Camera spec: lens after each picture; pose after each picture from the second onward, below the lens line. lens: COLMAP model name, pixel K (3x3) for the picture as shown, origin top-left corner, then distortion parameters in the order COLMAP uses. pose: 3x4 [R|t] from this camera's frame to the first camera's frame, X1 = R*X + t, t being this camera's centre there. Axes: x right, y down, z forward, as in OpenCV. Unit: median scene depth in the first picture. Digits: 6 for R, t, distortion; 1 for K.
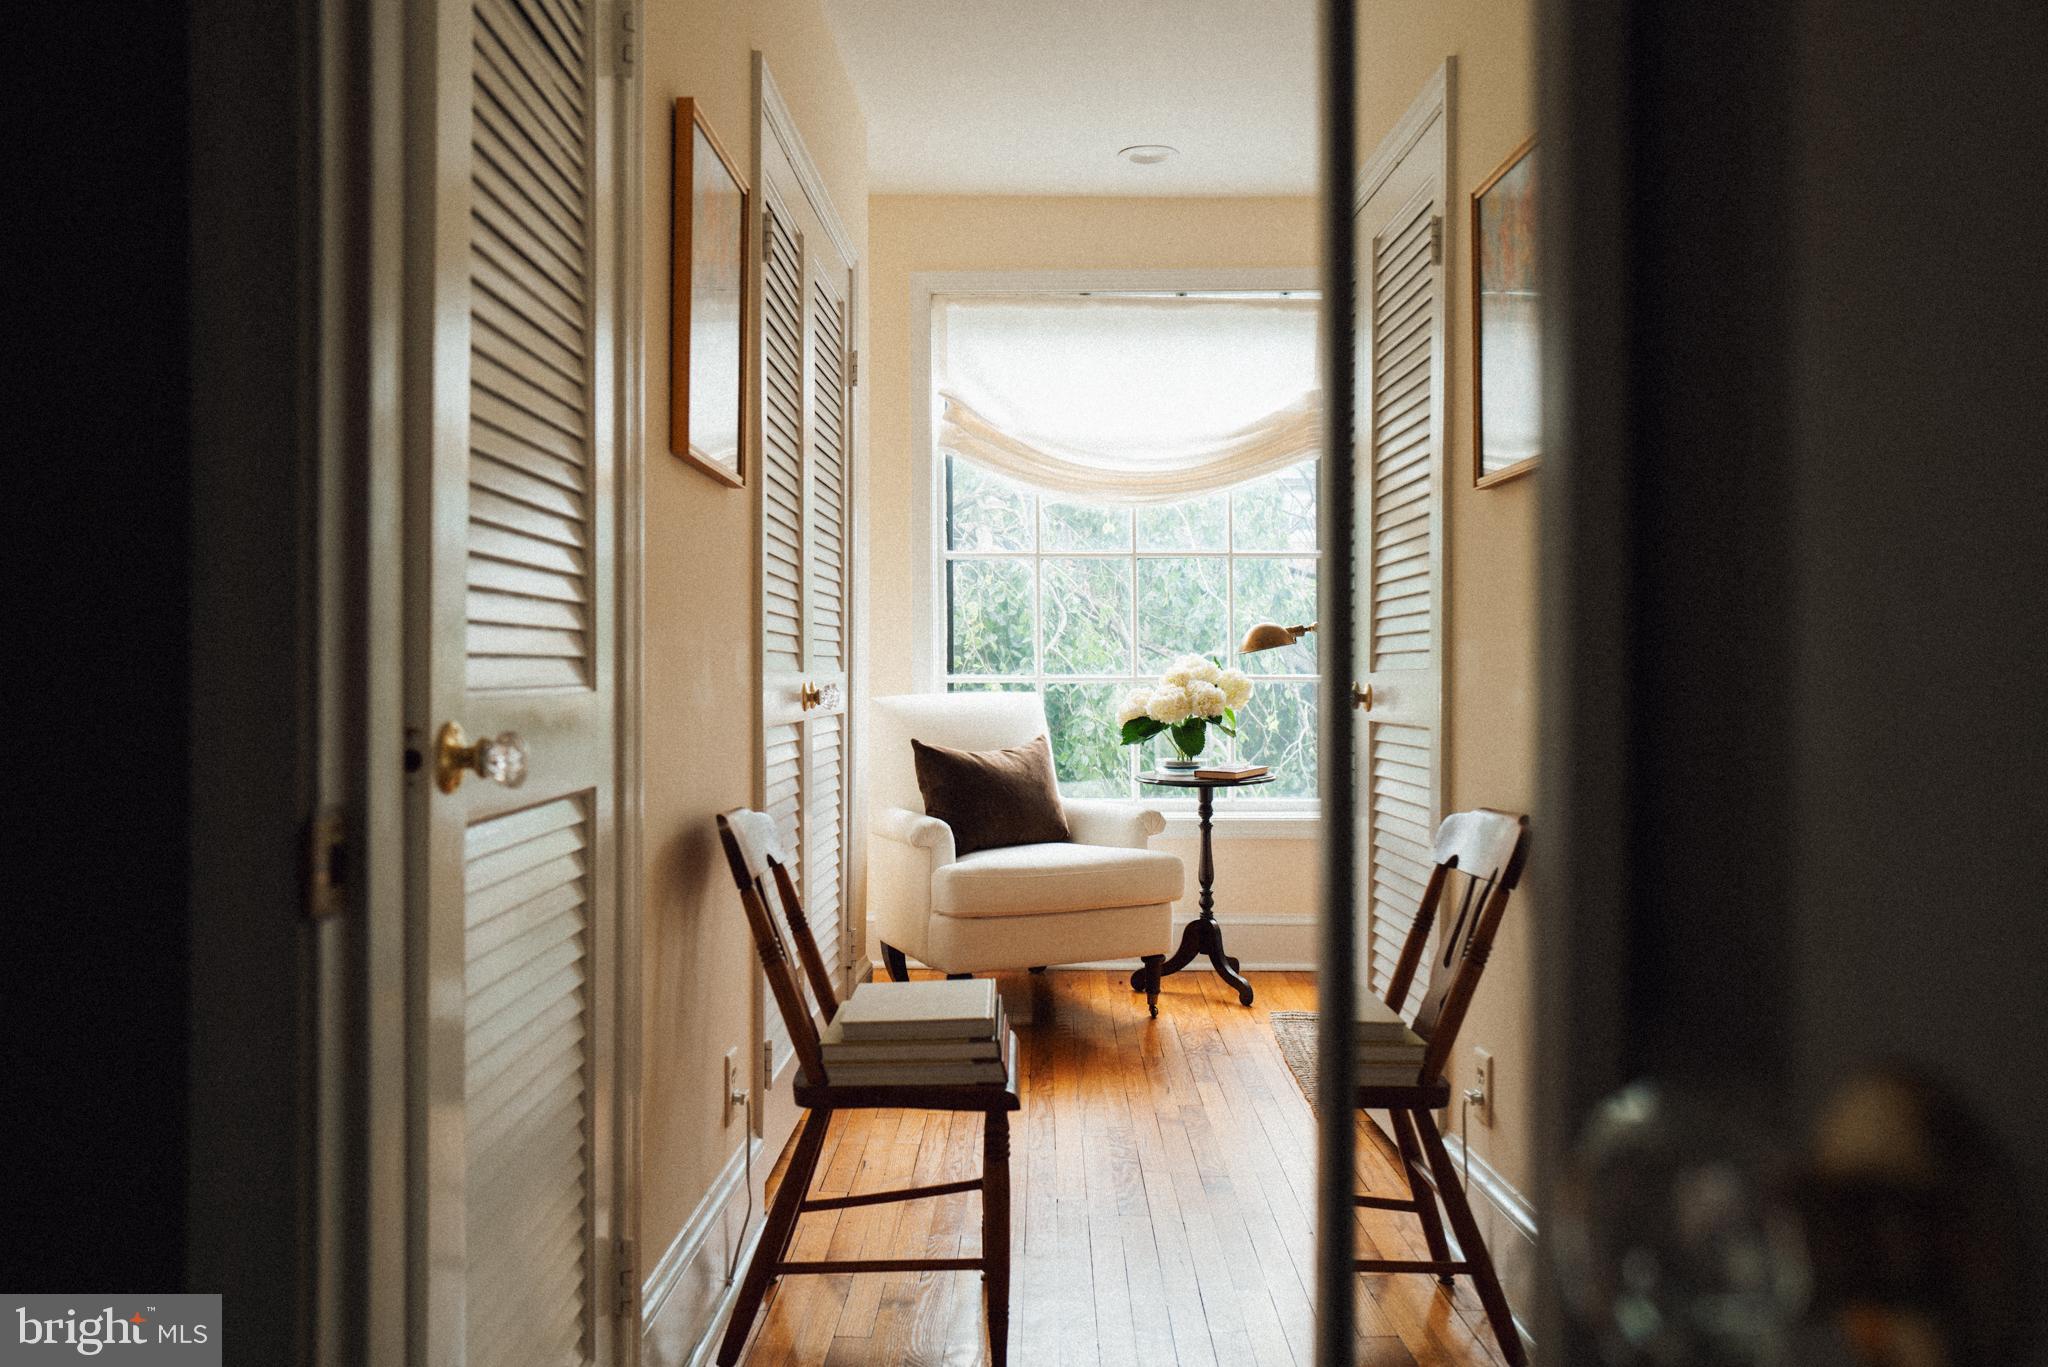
lens RADIAL K [[1574.1, 0, 1018.7], [0, 1574.1, 681.3], [0, 0, 1]] dist [-0.007816, 0.019604]
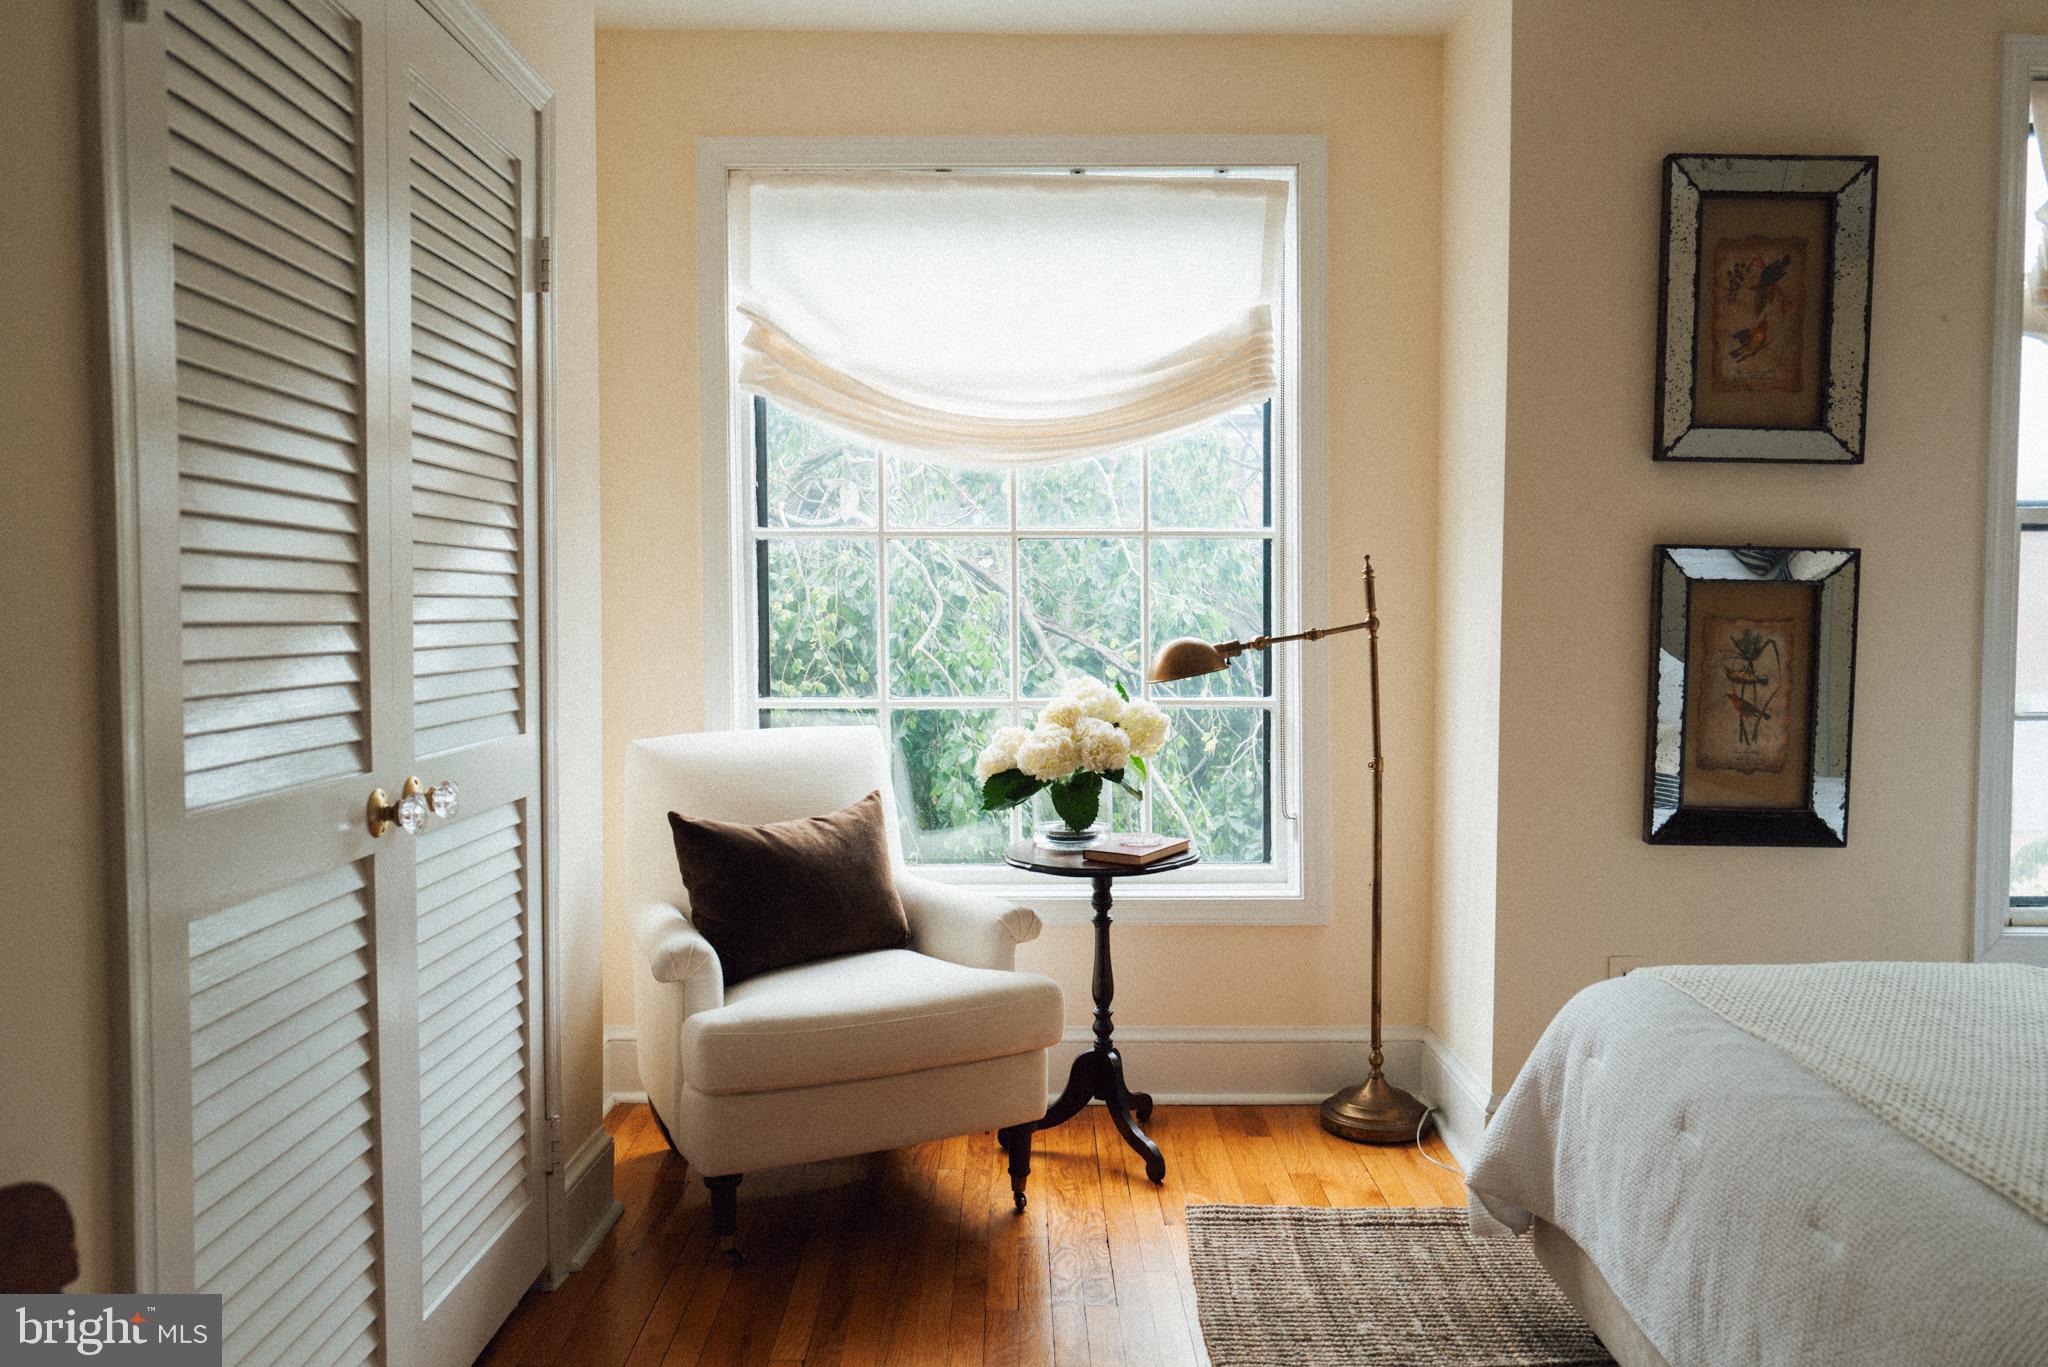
lens RADIAL K [[1574.1, 0, 1014.7], [0, 1574.1, 683.9], [0, 0, 1]] dist [-0.007816, 0.019604]
pose [[0.999876, -0.001905, 0.015648, 0.069318], [0.001231, 0.999075, 0.042977, -0.046806], [-0.015715, -0.042953, 0.998953, 0.297843]]
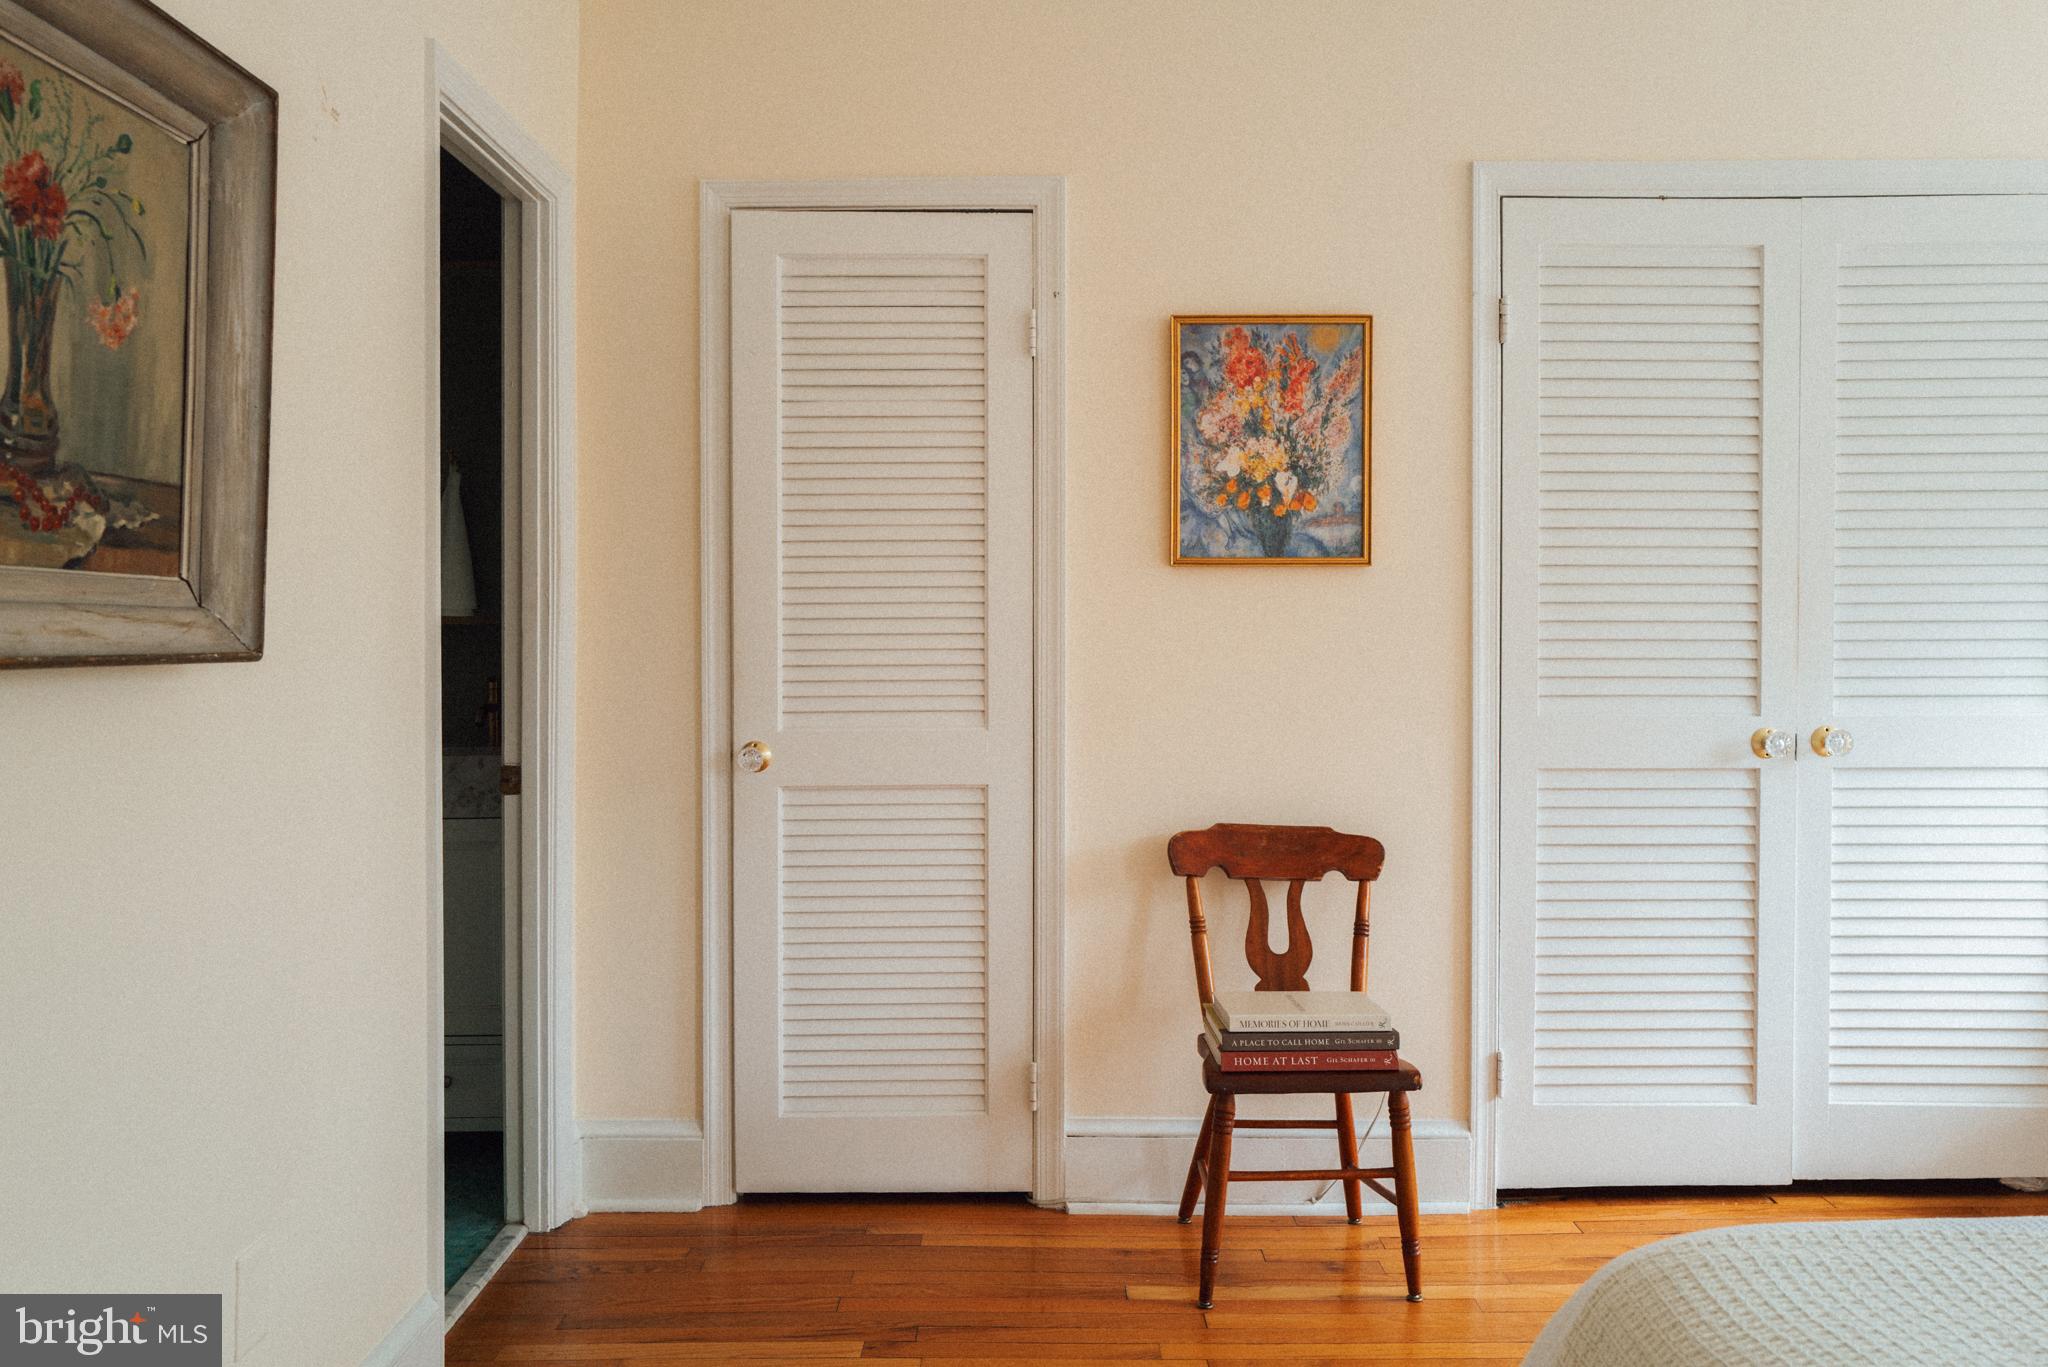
lens RADIAL K [[1574.1, 0, 1029.7], [0, 1574.1, 650.1], [0, 0, 1]] dist [-0.007816, 0.019604]
pose [[0.029995, 0.014633, -0.999443, 0.563486], [-0.000212, 0.999893, 0.014634, -0.042071], [0.999550, -0.000227, 0.029995, 0.396949]]
